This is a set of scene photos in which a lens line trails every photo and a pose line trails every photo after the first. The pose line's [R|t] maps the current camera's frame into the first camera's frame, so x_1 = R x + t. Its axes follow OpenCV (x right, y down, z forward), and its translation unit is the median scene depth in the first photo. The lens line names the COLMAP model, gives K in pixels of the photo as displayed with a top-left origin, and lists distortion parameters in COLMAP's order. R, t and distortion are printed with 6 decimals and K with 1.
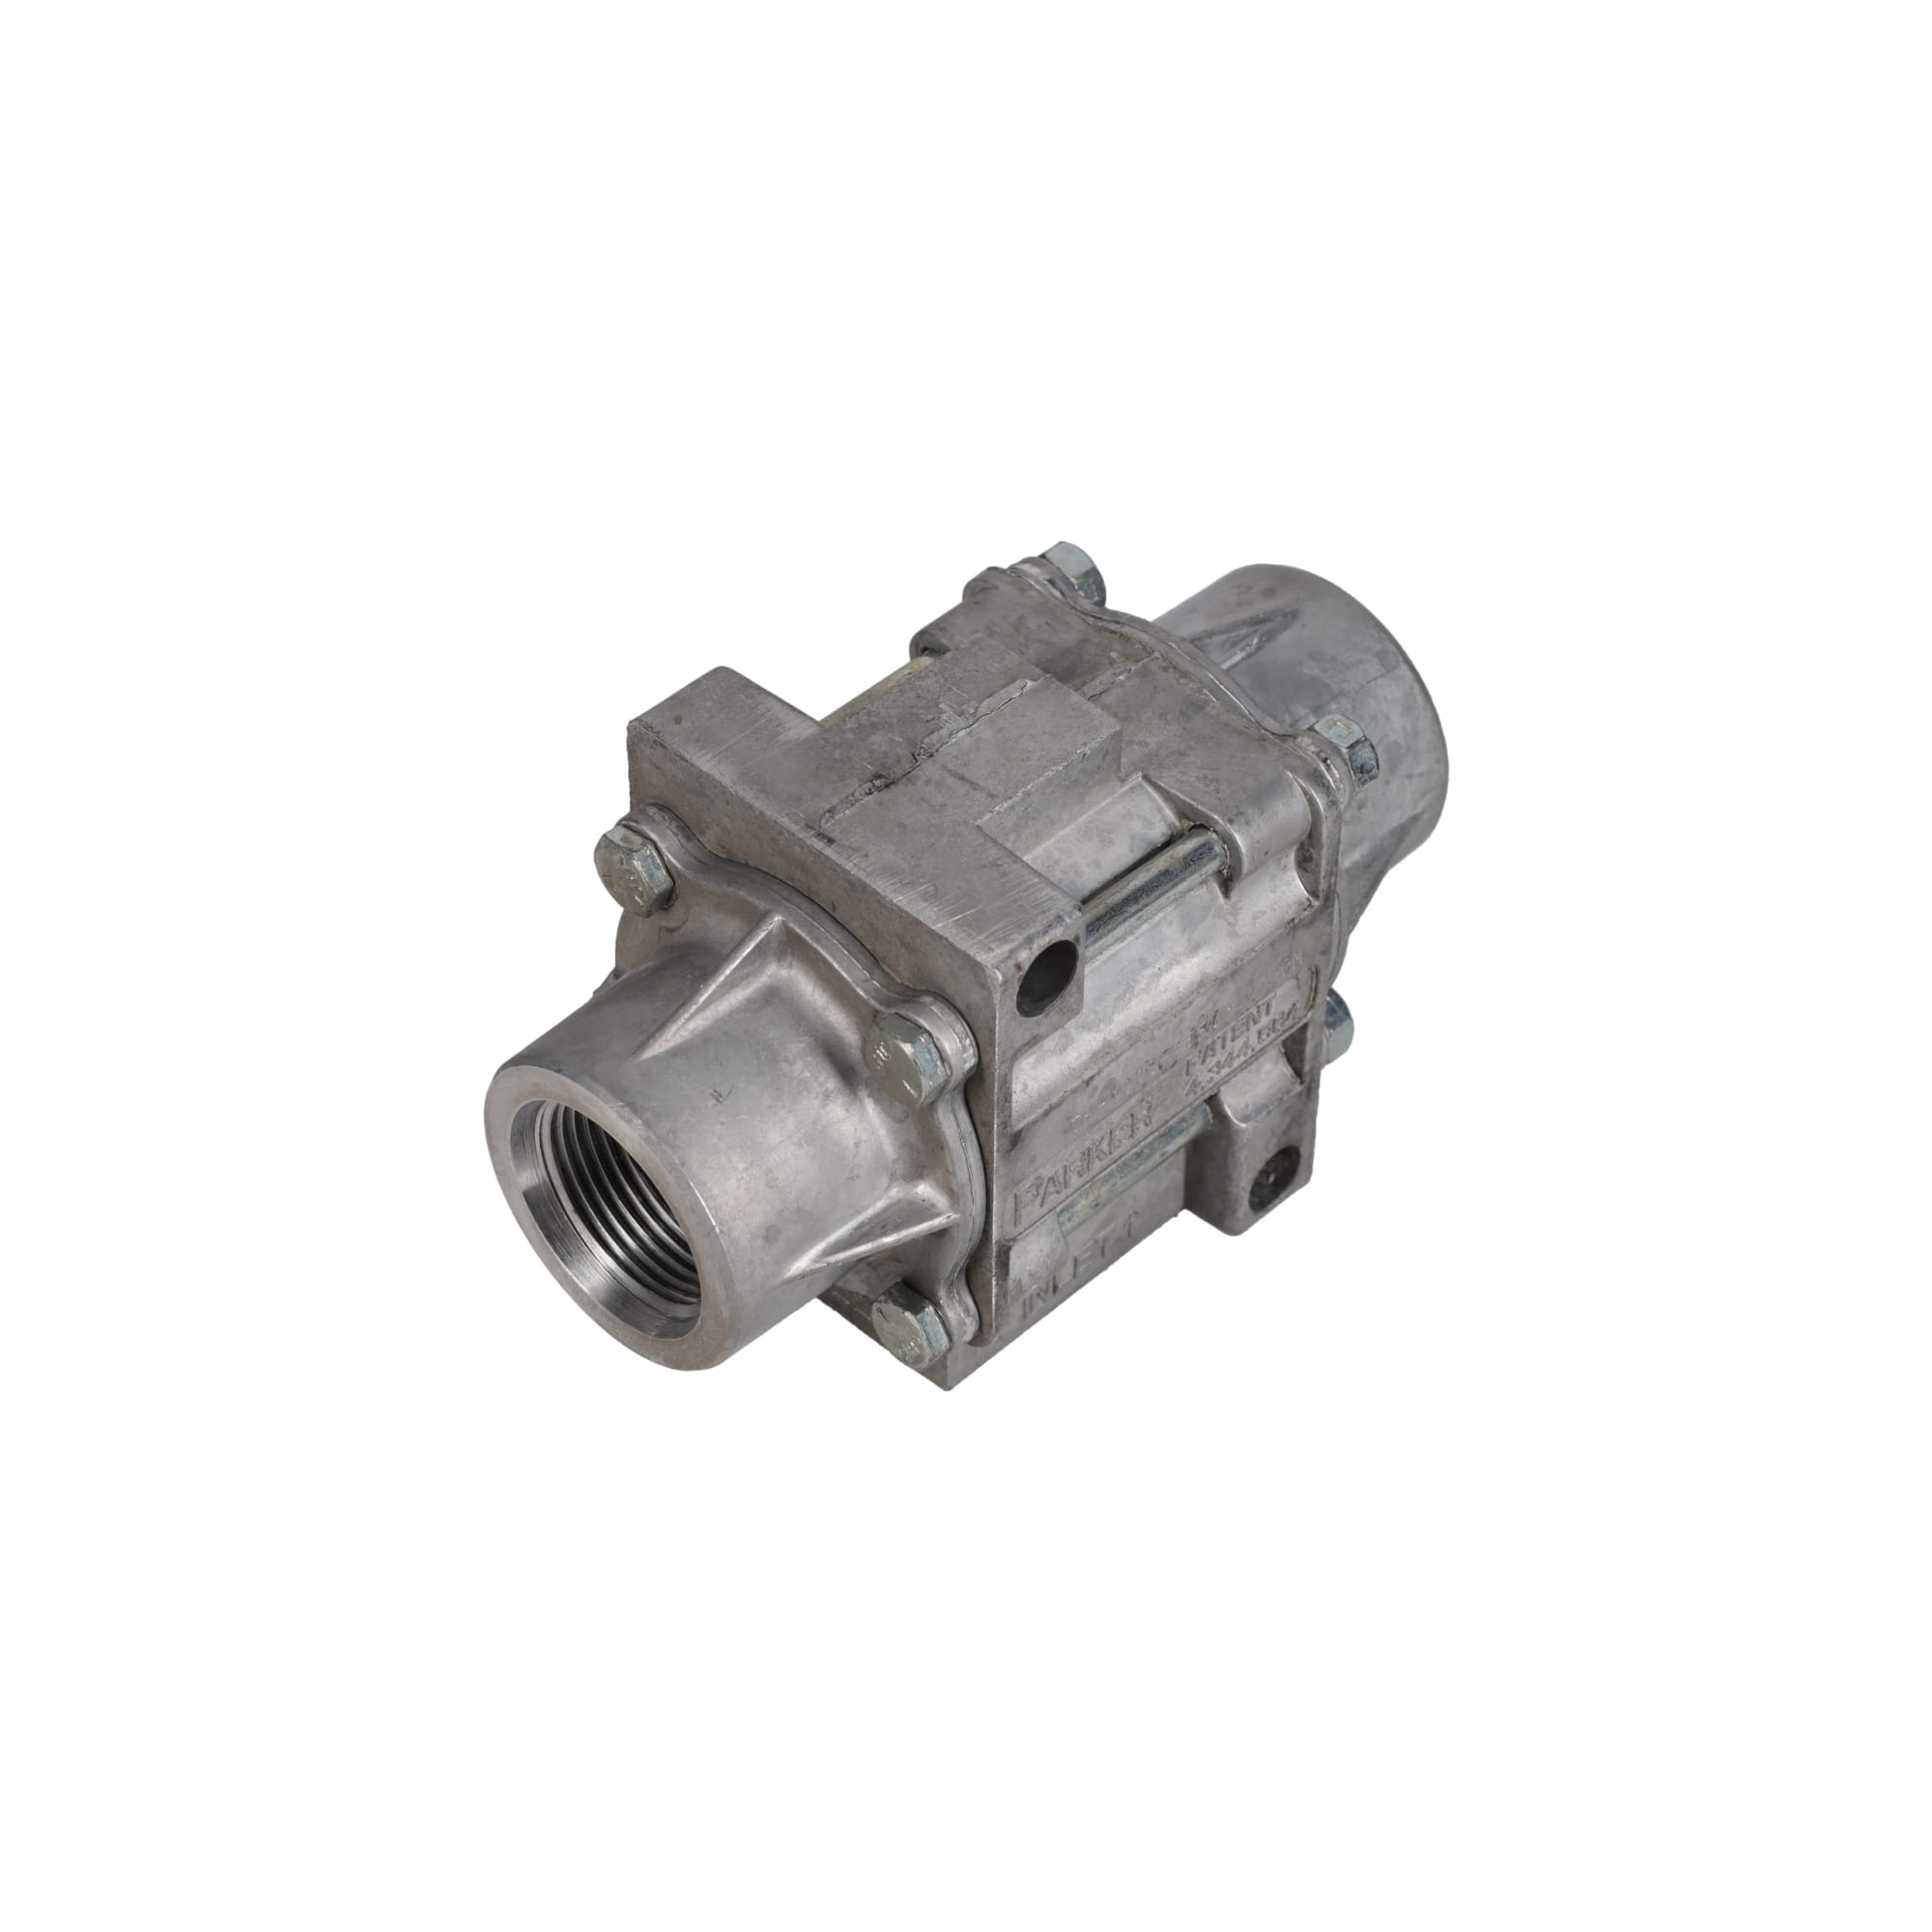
lens RADIAL K [[4718.5, 0, 965.8], [0, 4718.5, 967.5], [0, 0, 1]] dist [0.016350, 0.000000]
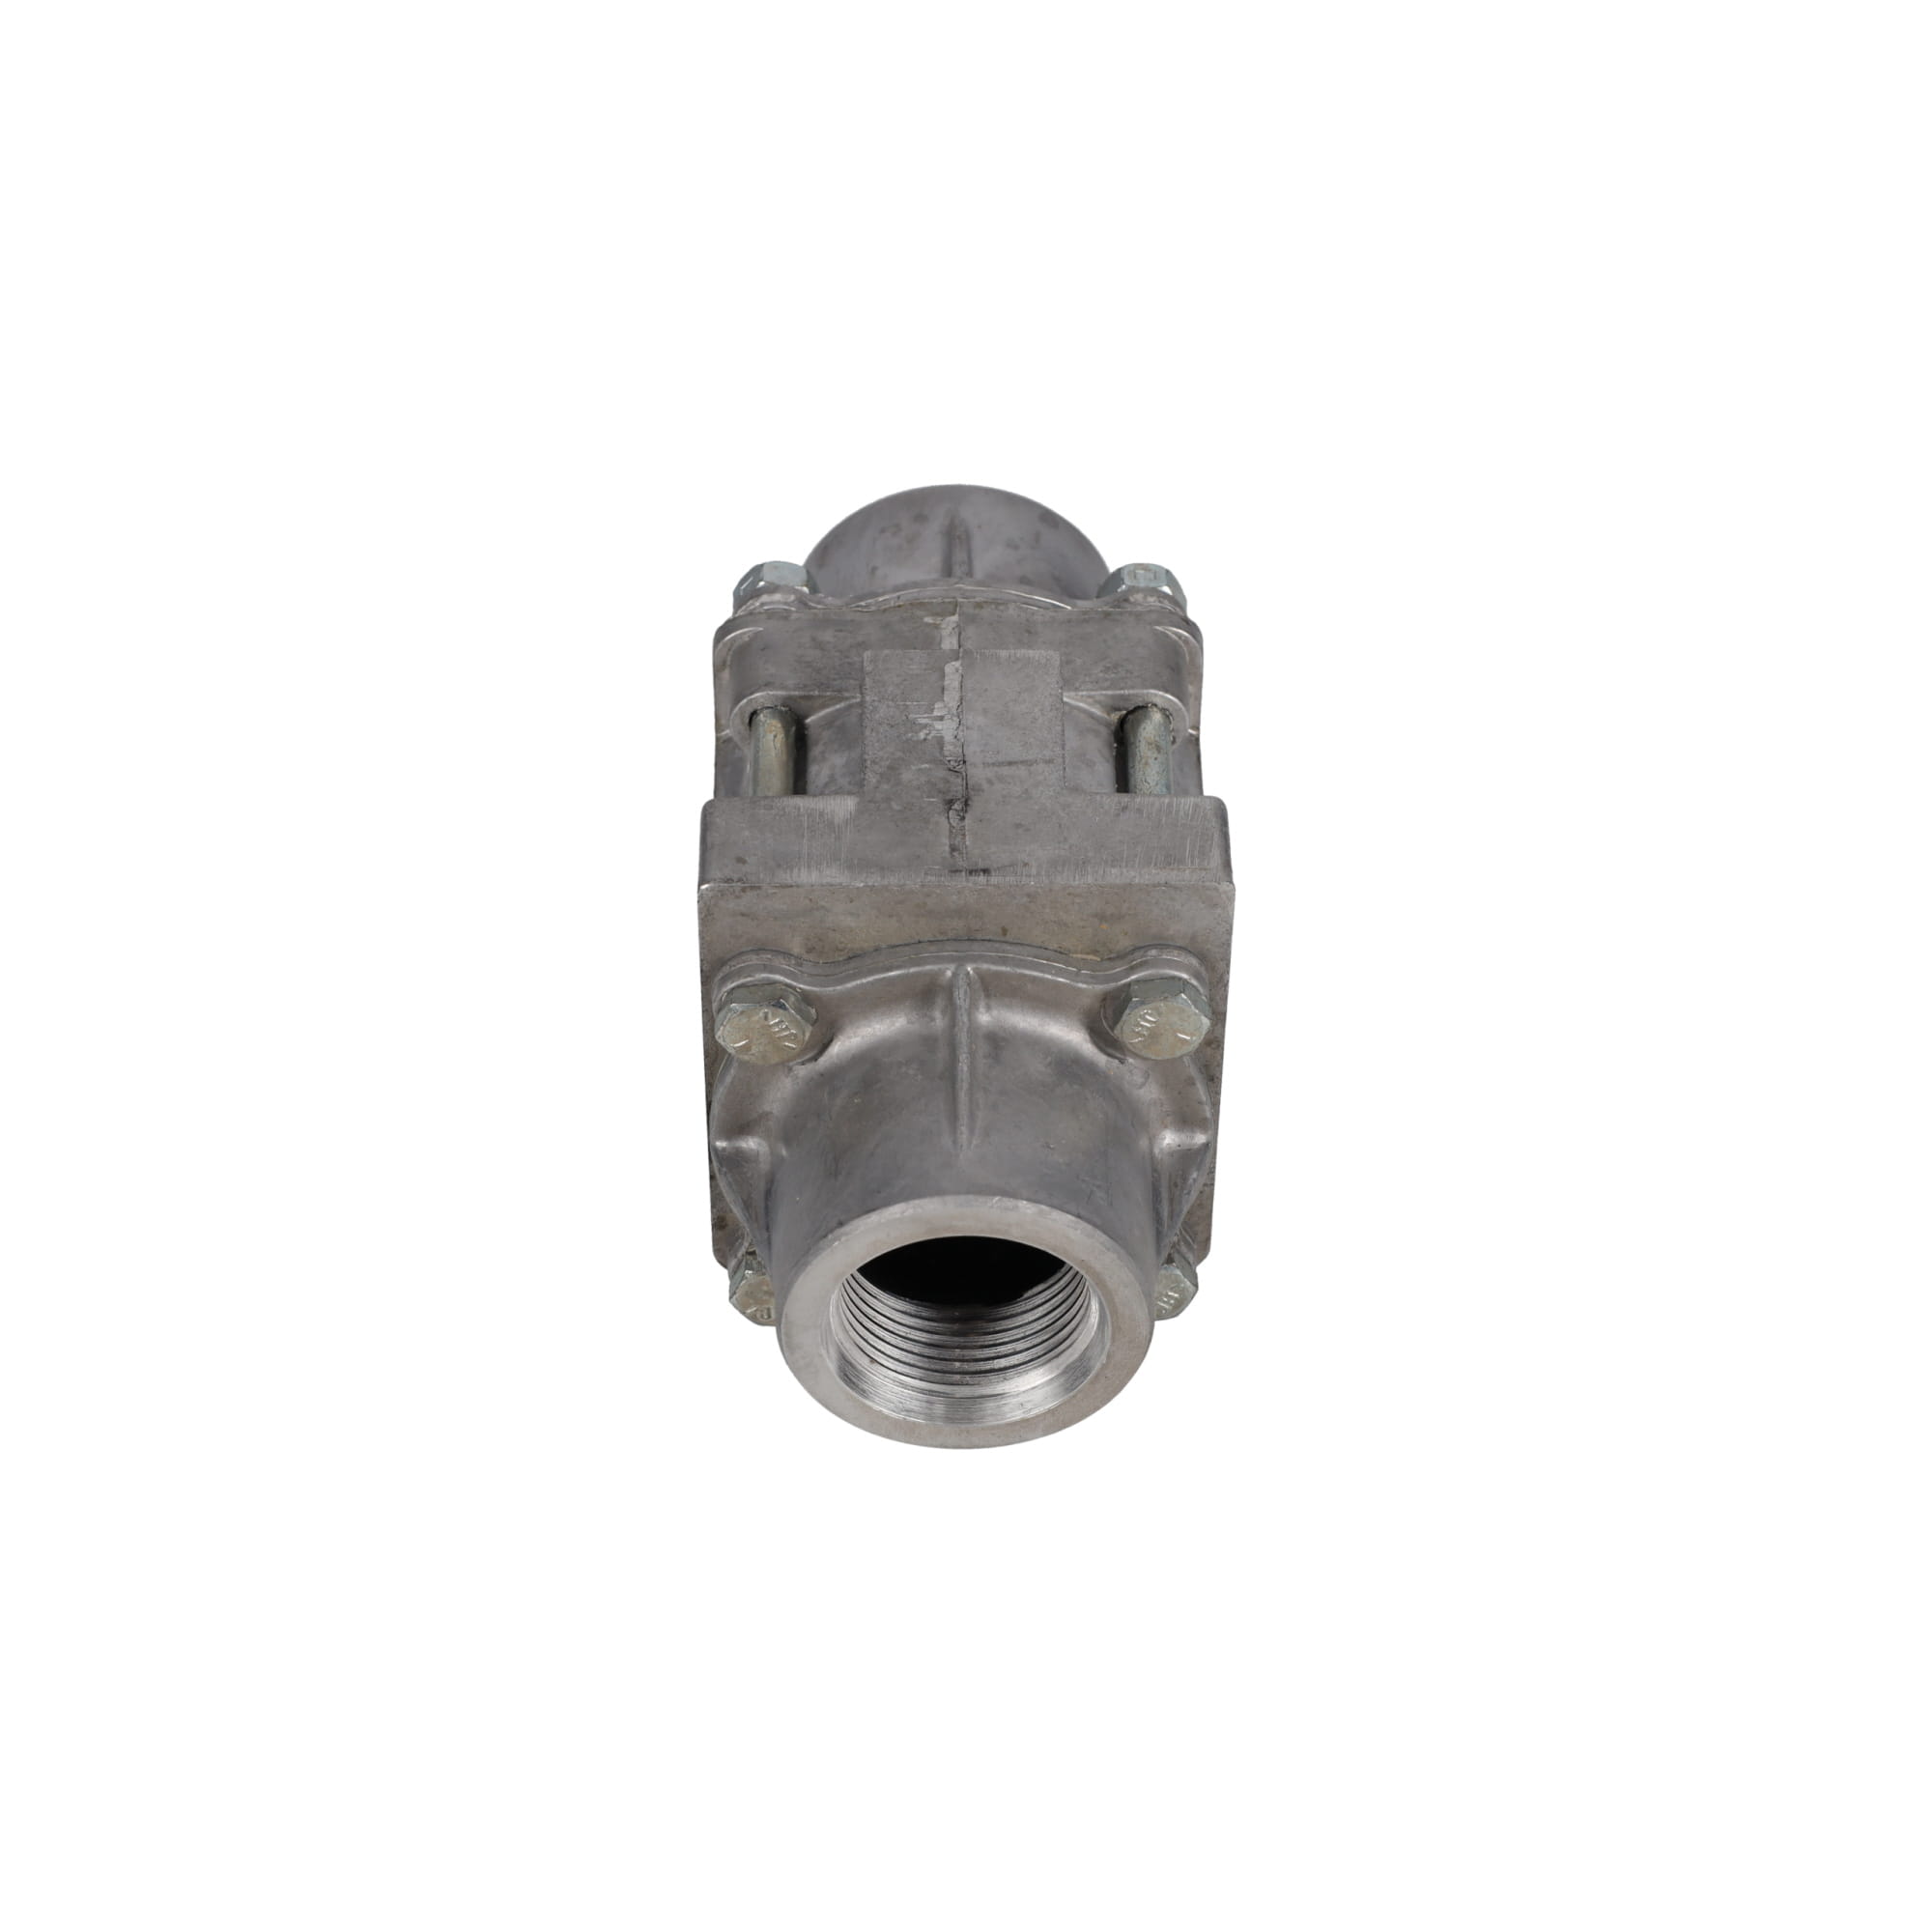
lens RADIAL K [[4718.5, 0, 964.3], [0, 4718.5, 965.0], [0, 0, 1]] dist [0.016350, 0.000000]
pose [[0.704006, -0.497485, 0.506838, -0.531553], [0.494923, 0.855494, 0.152251, -0.159371], [-0.509339, 0.143660, 0.848490, 0.161056]]
